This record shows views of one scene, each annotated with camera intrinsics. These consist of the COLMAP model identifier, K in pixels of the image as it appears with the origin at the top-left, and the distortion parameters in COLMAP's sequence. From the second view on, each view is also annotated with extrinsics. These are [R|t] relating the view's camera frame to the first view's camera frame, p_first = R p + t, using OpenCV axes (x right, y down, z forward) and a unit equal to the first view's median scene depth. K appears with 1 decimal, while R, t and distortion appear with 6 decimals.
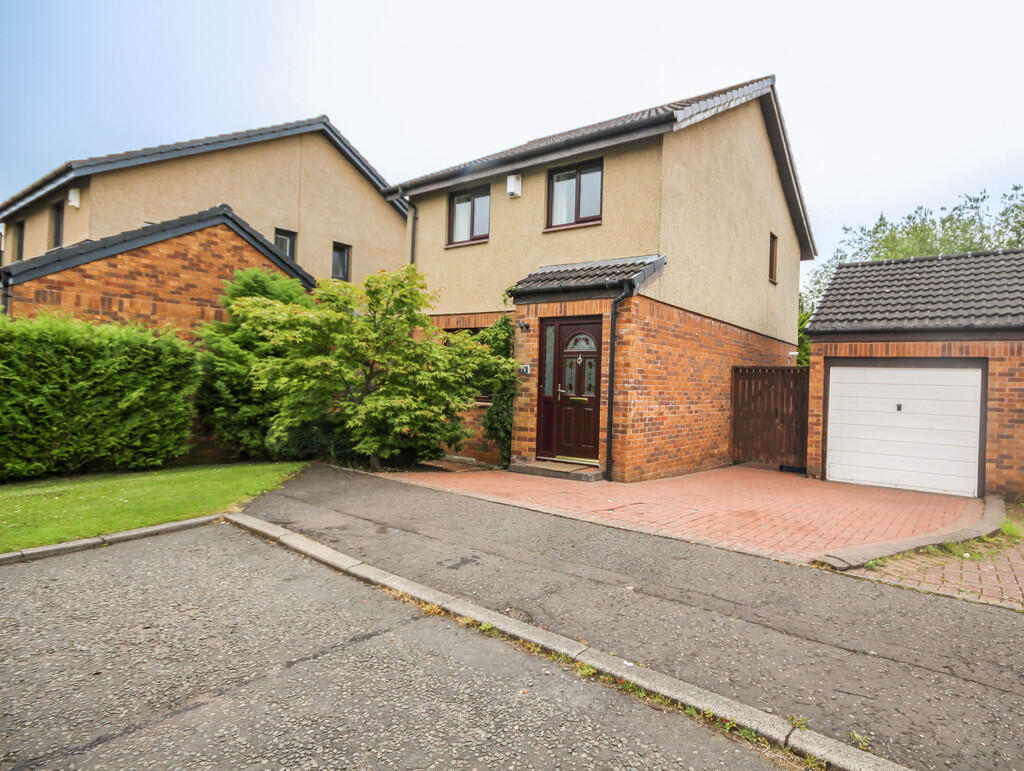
lens RADIAL K [[588.9, 0, 512.0], [0, 588.9, 385.5], [0, 0, 1]] dist [0.002522, 0.001924]
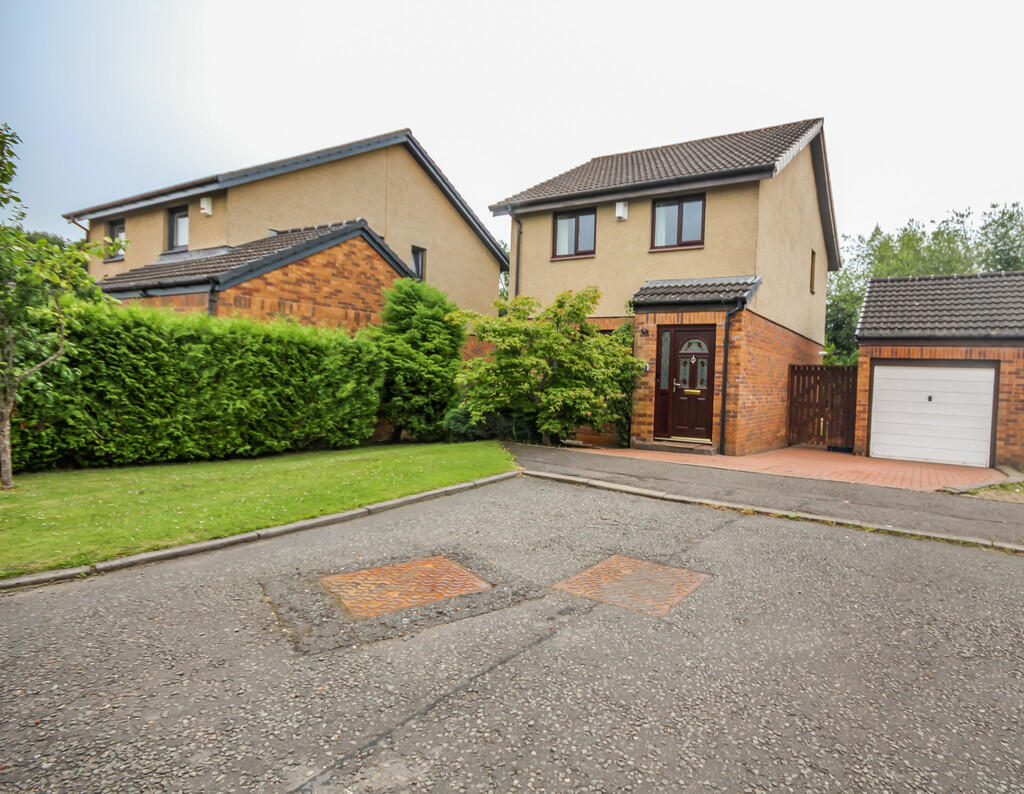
lens RADIAL K [[621.8, 0, 512.0], [0, 621.8, 397.0], [0, 0, 1]] dist [0.004055, 0.000409]
pose [[0.996877, 0.002387, 0.078930, -0.345595], [-0.004644, 0.999585, 0.028420, 0.000032], [-0.078829, -0.028698, 0.996475, -0.263752]]
